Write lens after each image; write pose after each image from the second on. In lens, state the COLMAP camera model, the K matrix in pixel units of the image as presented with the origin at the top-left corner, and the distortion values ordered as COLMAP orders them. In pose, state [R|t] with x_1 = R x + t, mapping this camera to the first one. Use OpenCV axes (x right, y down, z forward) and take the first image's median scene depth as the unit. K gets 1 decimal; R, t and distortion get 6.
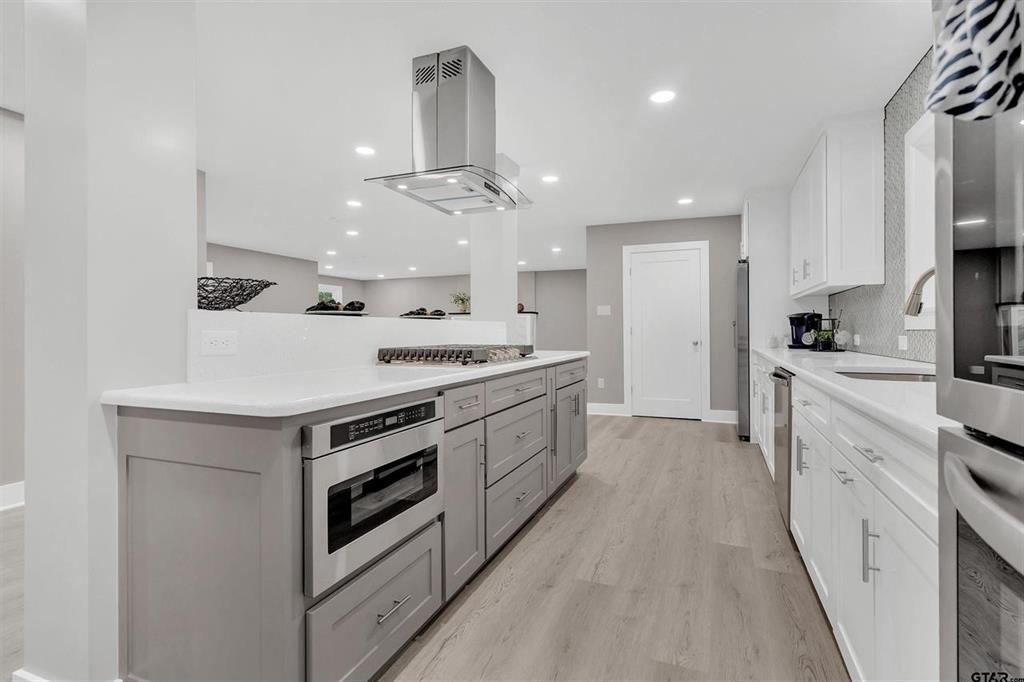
lens RADIAL K [[481.1, 0, 512.0], [0, 481.1, 341.0], [0, 0, 1]] dist [-0.001080, 0.000229]
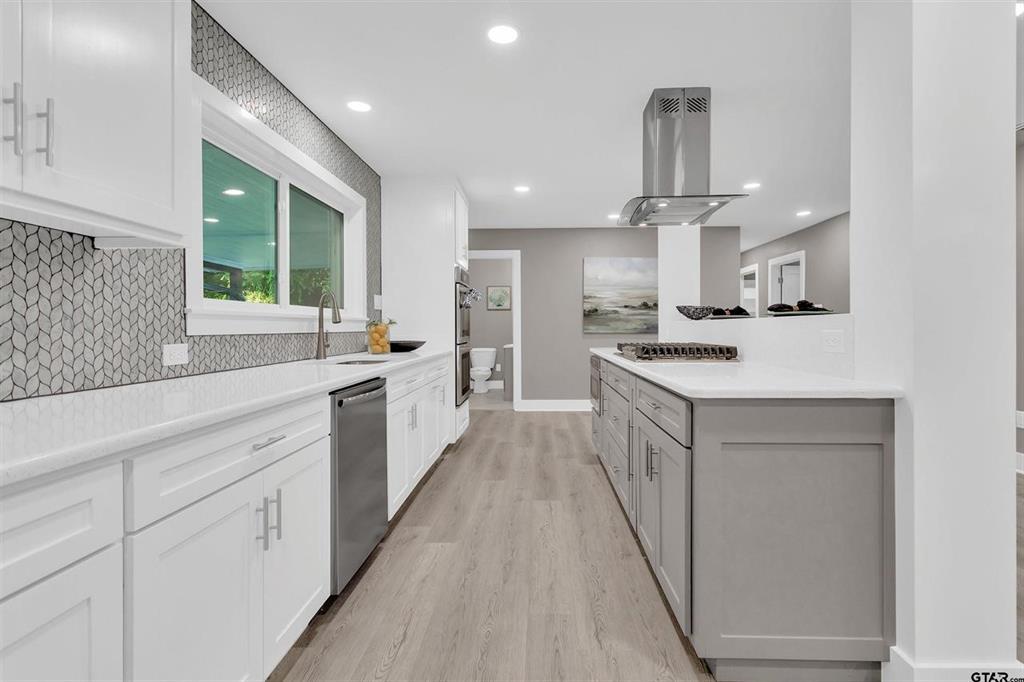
lens RADIAL K [[481.1, 0, 512.0], [0, 481.1, 341.0], [0, 0, 1]] dist [-0.001080, 0.000229]
pose [[-0.942274, 0.015360, -0.334491, 0.642790], [-0.000056, 0.998940, 0.046029, -0.049110], [0.334843, 0.043391, -0.941274, 1.970665]]
